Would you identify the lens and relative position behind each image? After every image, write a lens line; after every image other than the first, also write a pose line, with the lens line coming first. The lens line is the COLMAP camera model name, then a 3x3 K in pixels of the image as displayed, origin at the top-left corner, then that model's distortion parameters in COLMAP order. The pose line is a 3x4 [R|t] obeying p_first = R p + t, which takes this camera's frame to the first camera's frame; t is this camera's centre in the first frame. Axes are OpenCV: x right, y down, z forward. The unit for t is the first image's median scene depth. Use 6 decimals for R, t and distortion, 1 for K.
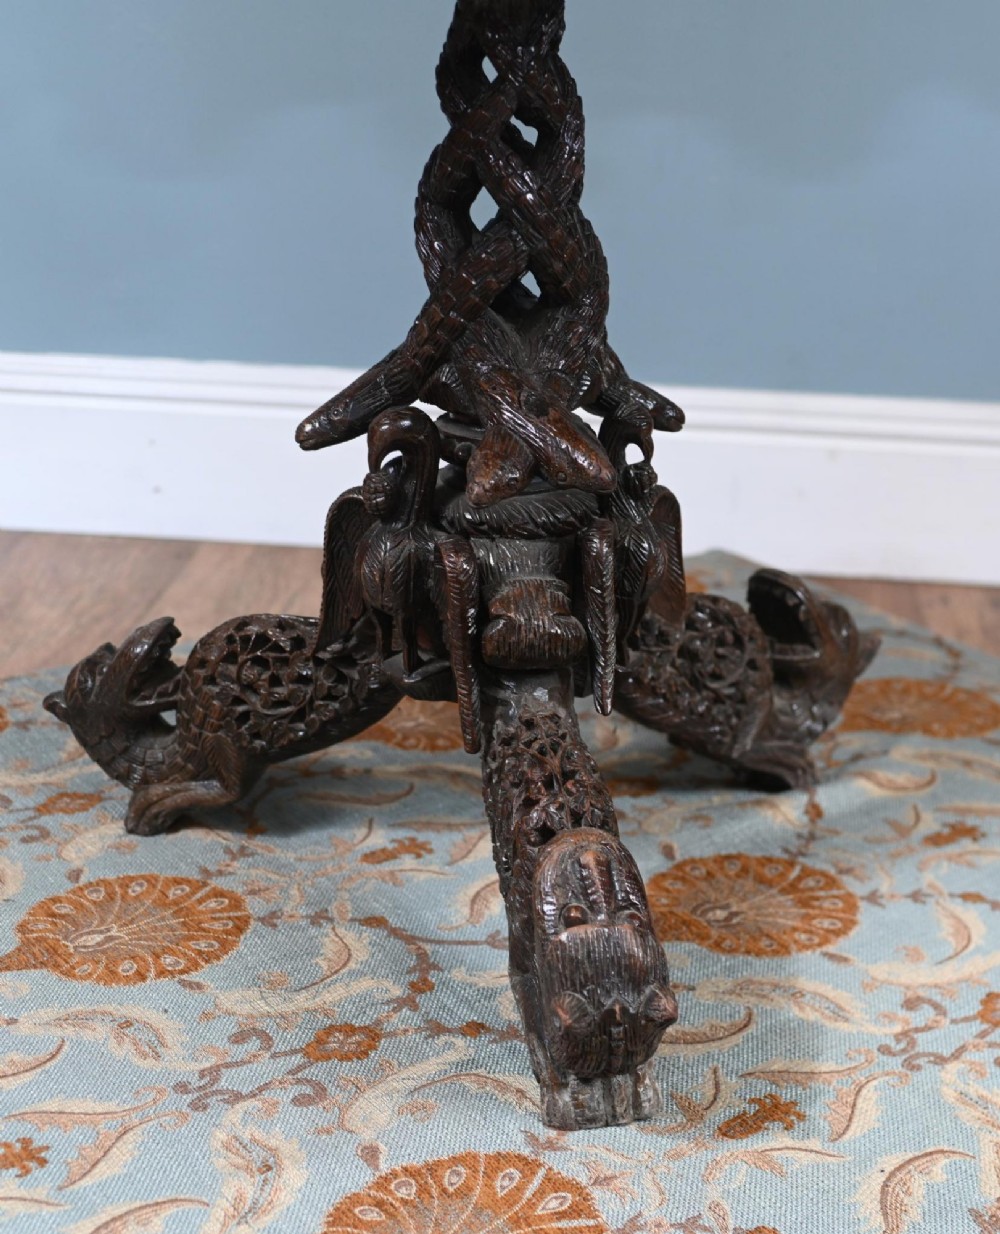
lens RADIAL K [[1984.8, 0, 544.0], [0, 1984.8, 642.2], [0, 0, 1]] dist [0.027681, 0.000000]
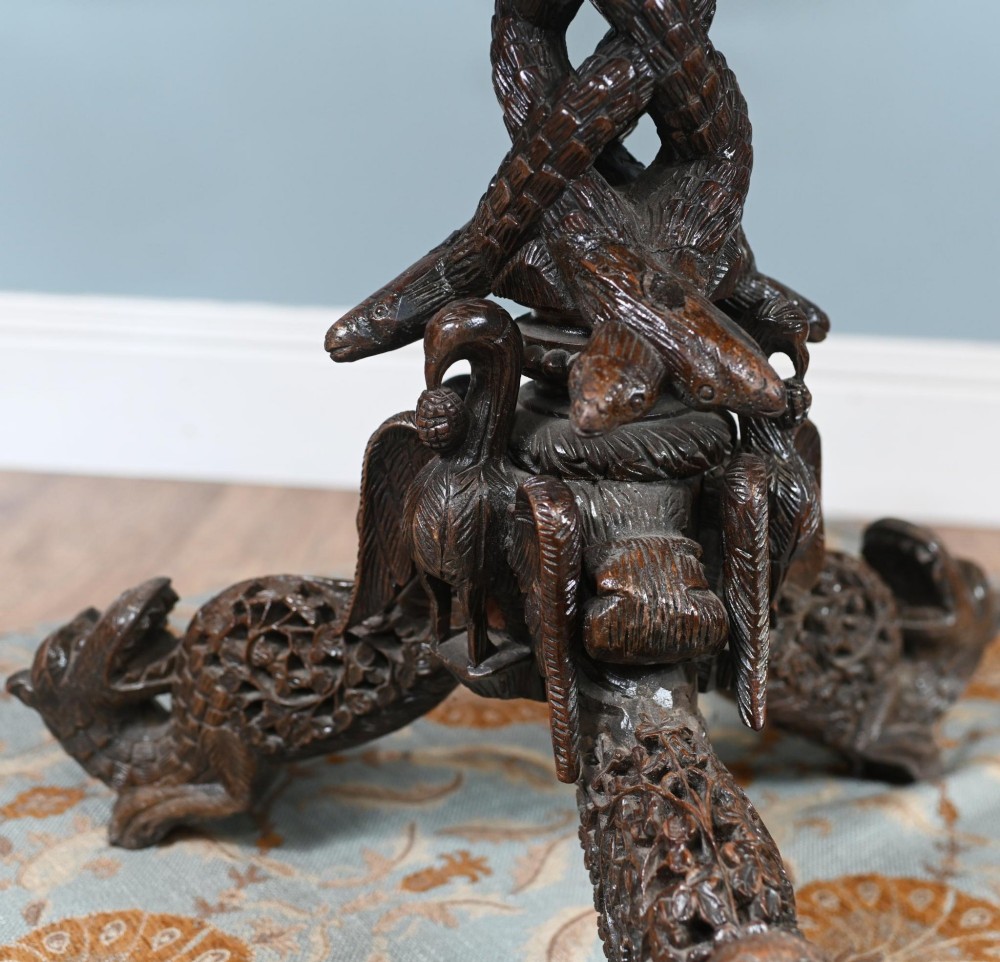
lens RADIAL K [[1463.5, 0, 518.3], [0, 1463.5, 458.8], [0, 0, 1]] dist [0.024591, 0.000000]
pose [[0.999972, 0.002405, 0.007135, -0.059186], [-0.001934, 0.997865, -0.065283, -0.025923], [-0.007277, 0.065268, 0.997841, 0.477525]]
